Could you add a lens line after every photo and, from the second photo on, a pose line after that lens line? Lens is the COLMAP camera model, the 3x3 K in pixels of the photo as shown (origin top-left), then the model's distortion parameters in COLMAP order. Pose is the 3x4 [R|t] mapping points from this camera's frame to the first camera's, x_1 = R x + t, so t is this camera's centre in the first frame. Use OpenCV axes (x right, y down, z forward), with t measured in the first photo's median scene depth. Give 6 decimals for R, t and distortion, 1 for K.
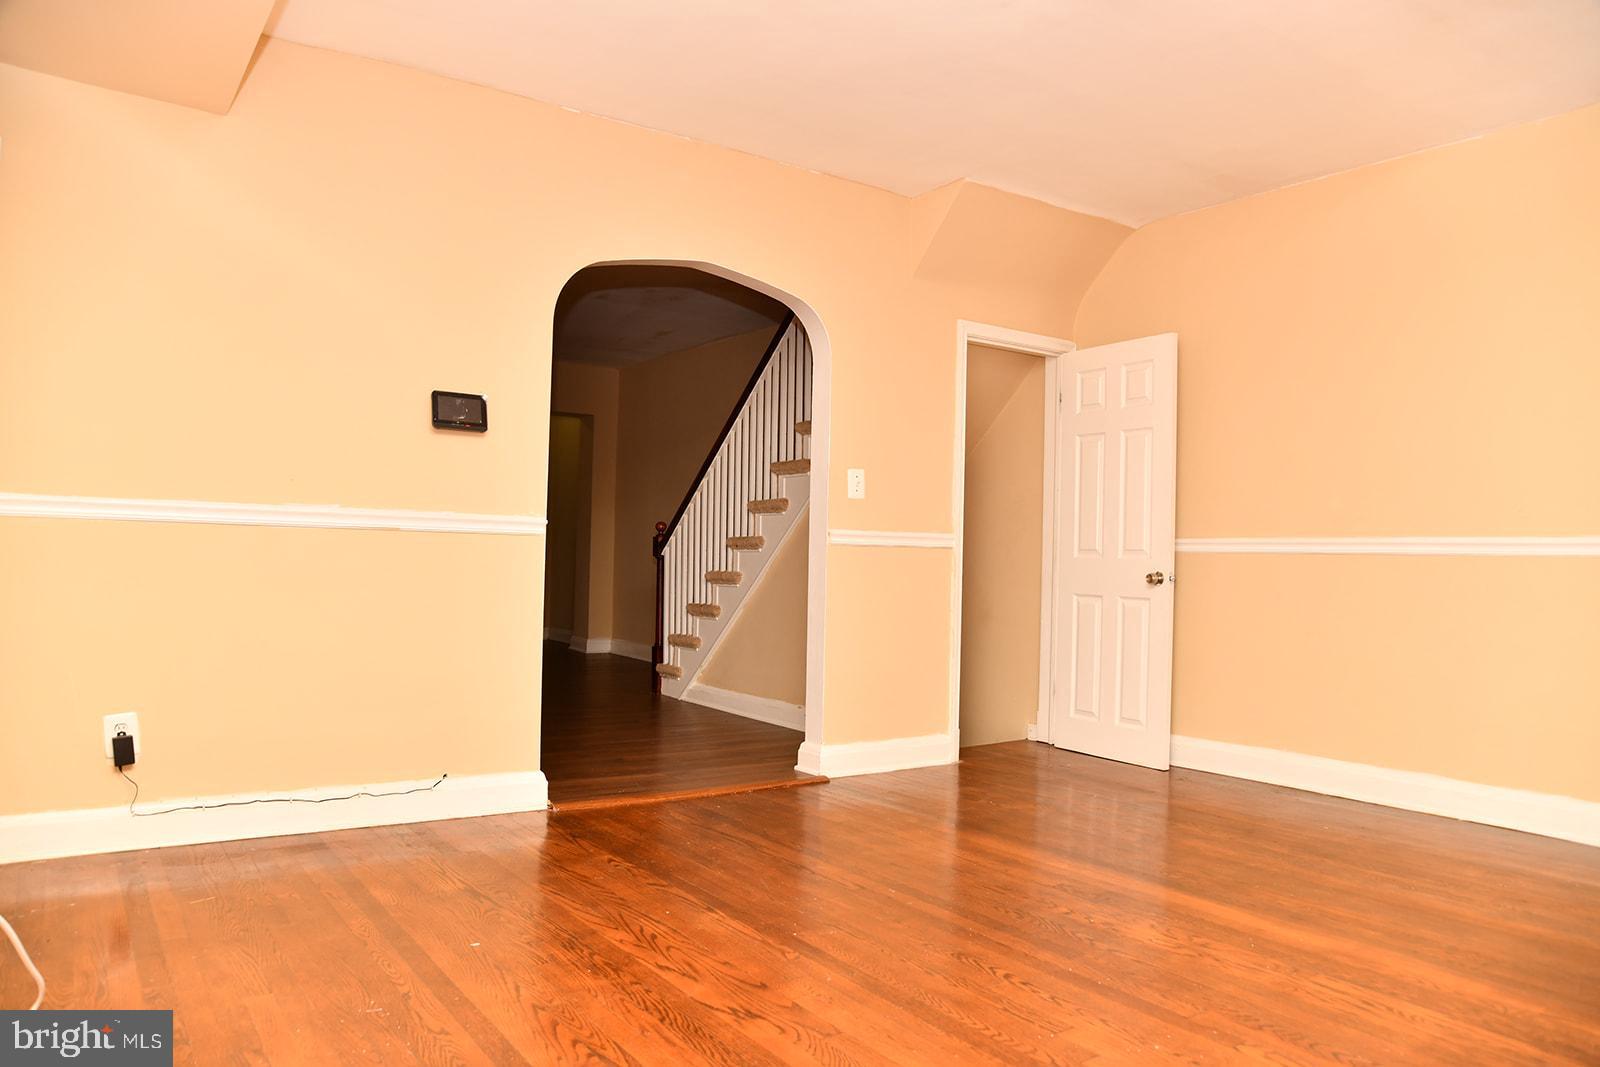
lens RADIAL K [[1128.6, 0, 800.0], [0, 1128.6, 533.5], [0, 0, 1]] dist [-0.008123, -0.001539]
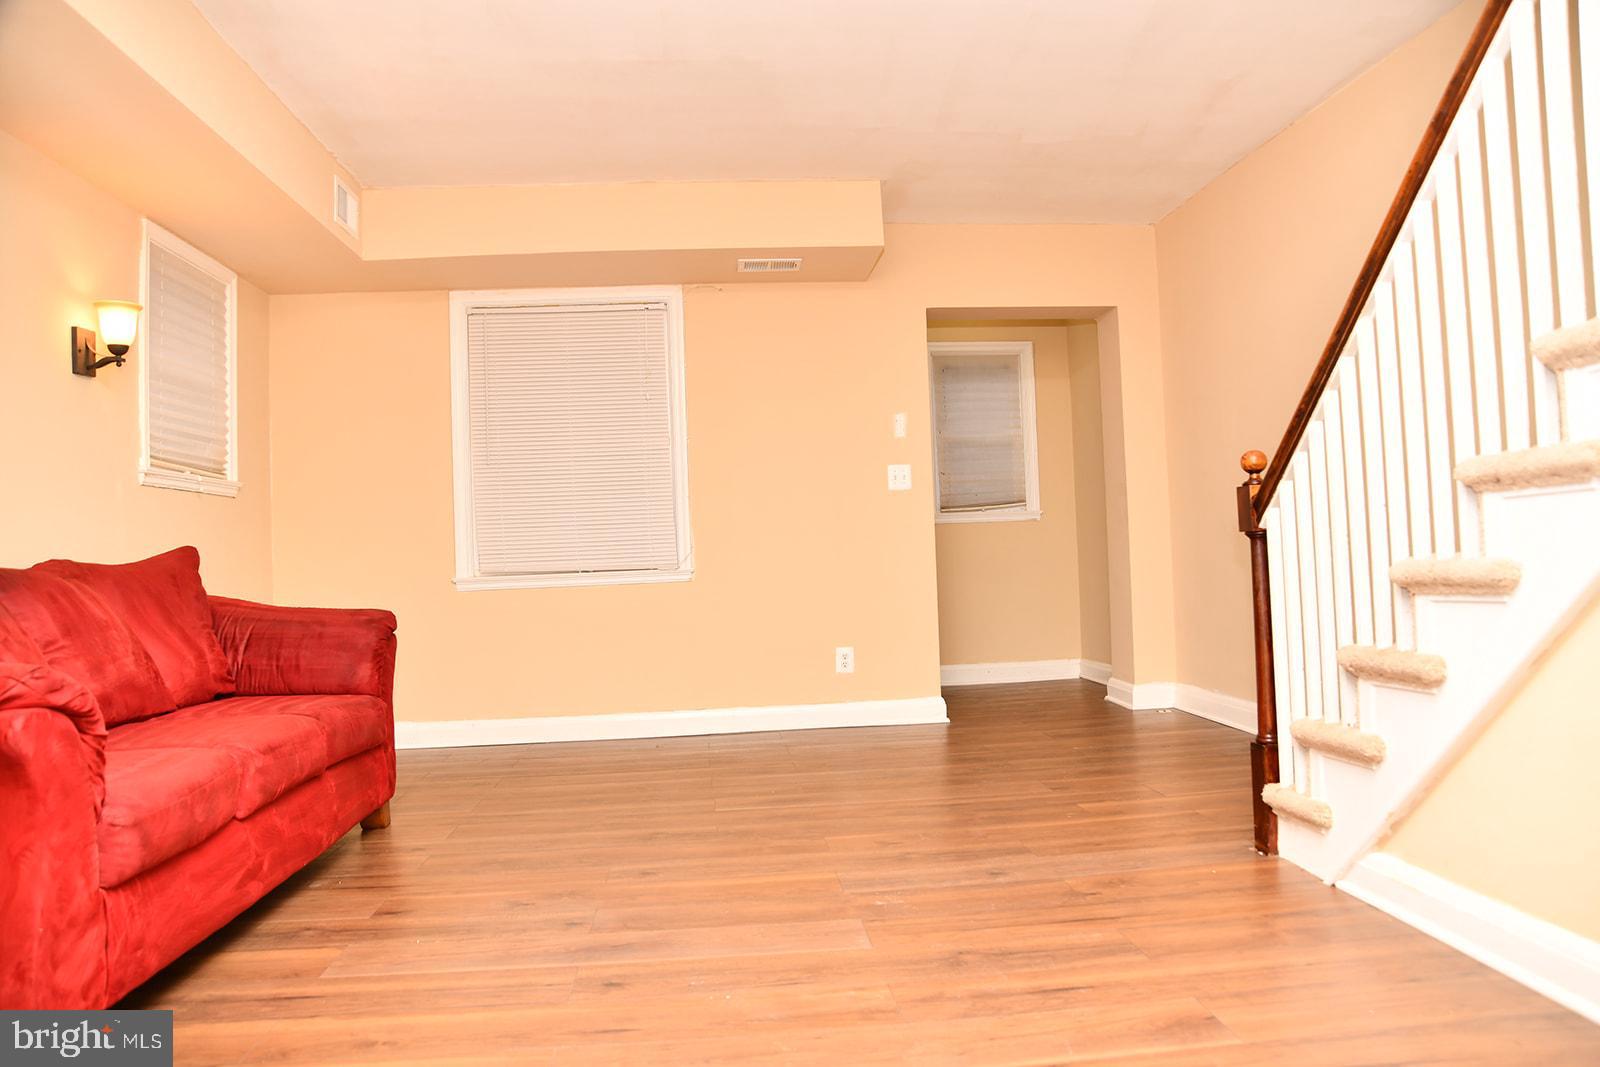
lens RADIAL K [[1128.6, 0, 800.0], [0, 1128.6, 533.5], [0, 0, 1]] dist [-0.008123, -0.001539]
pose [[0.875733, -0.058375, -0.479253, -0.071872], [0.058851, 0.998168, -0.014043, 0.015956], [0.479195, -0.015906, 0.877564, 0.551393]]
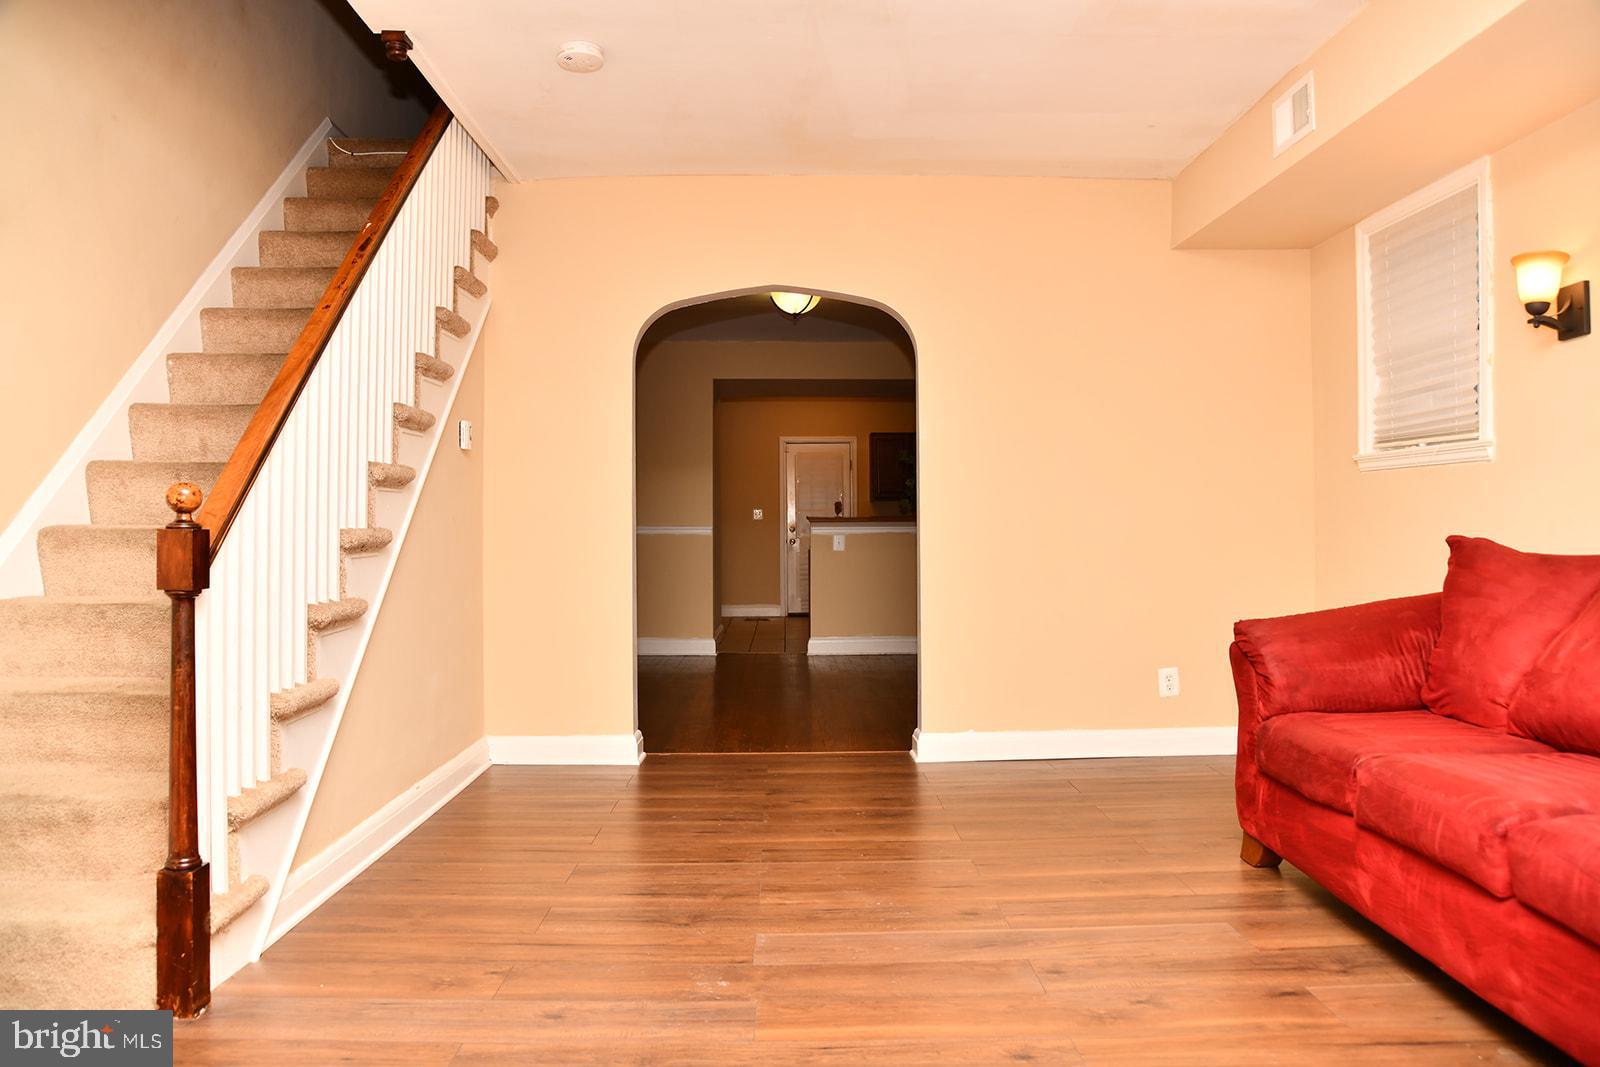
lens RADIAL K [[1128.6, 0, 800.0], [0, 1128.6, 533.5], [0, 0, 1]] dist [-0.008123, -0.001539]
pose [[-0.838658, -0.014171, 0.544474, -0.613357], [-0.016979, 0.999856, -0.000130, -0.006899], [-0.544394, -0.009354, -0.838777, 1.460137]]
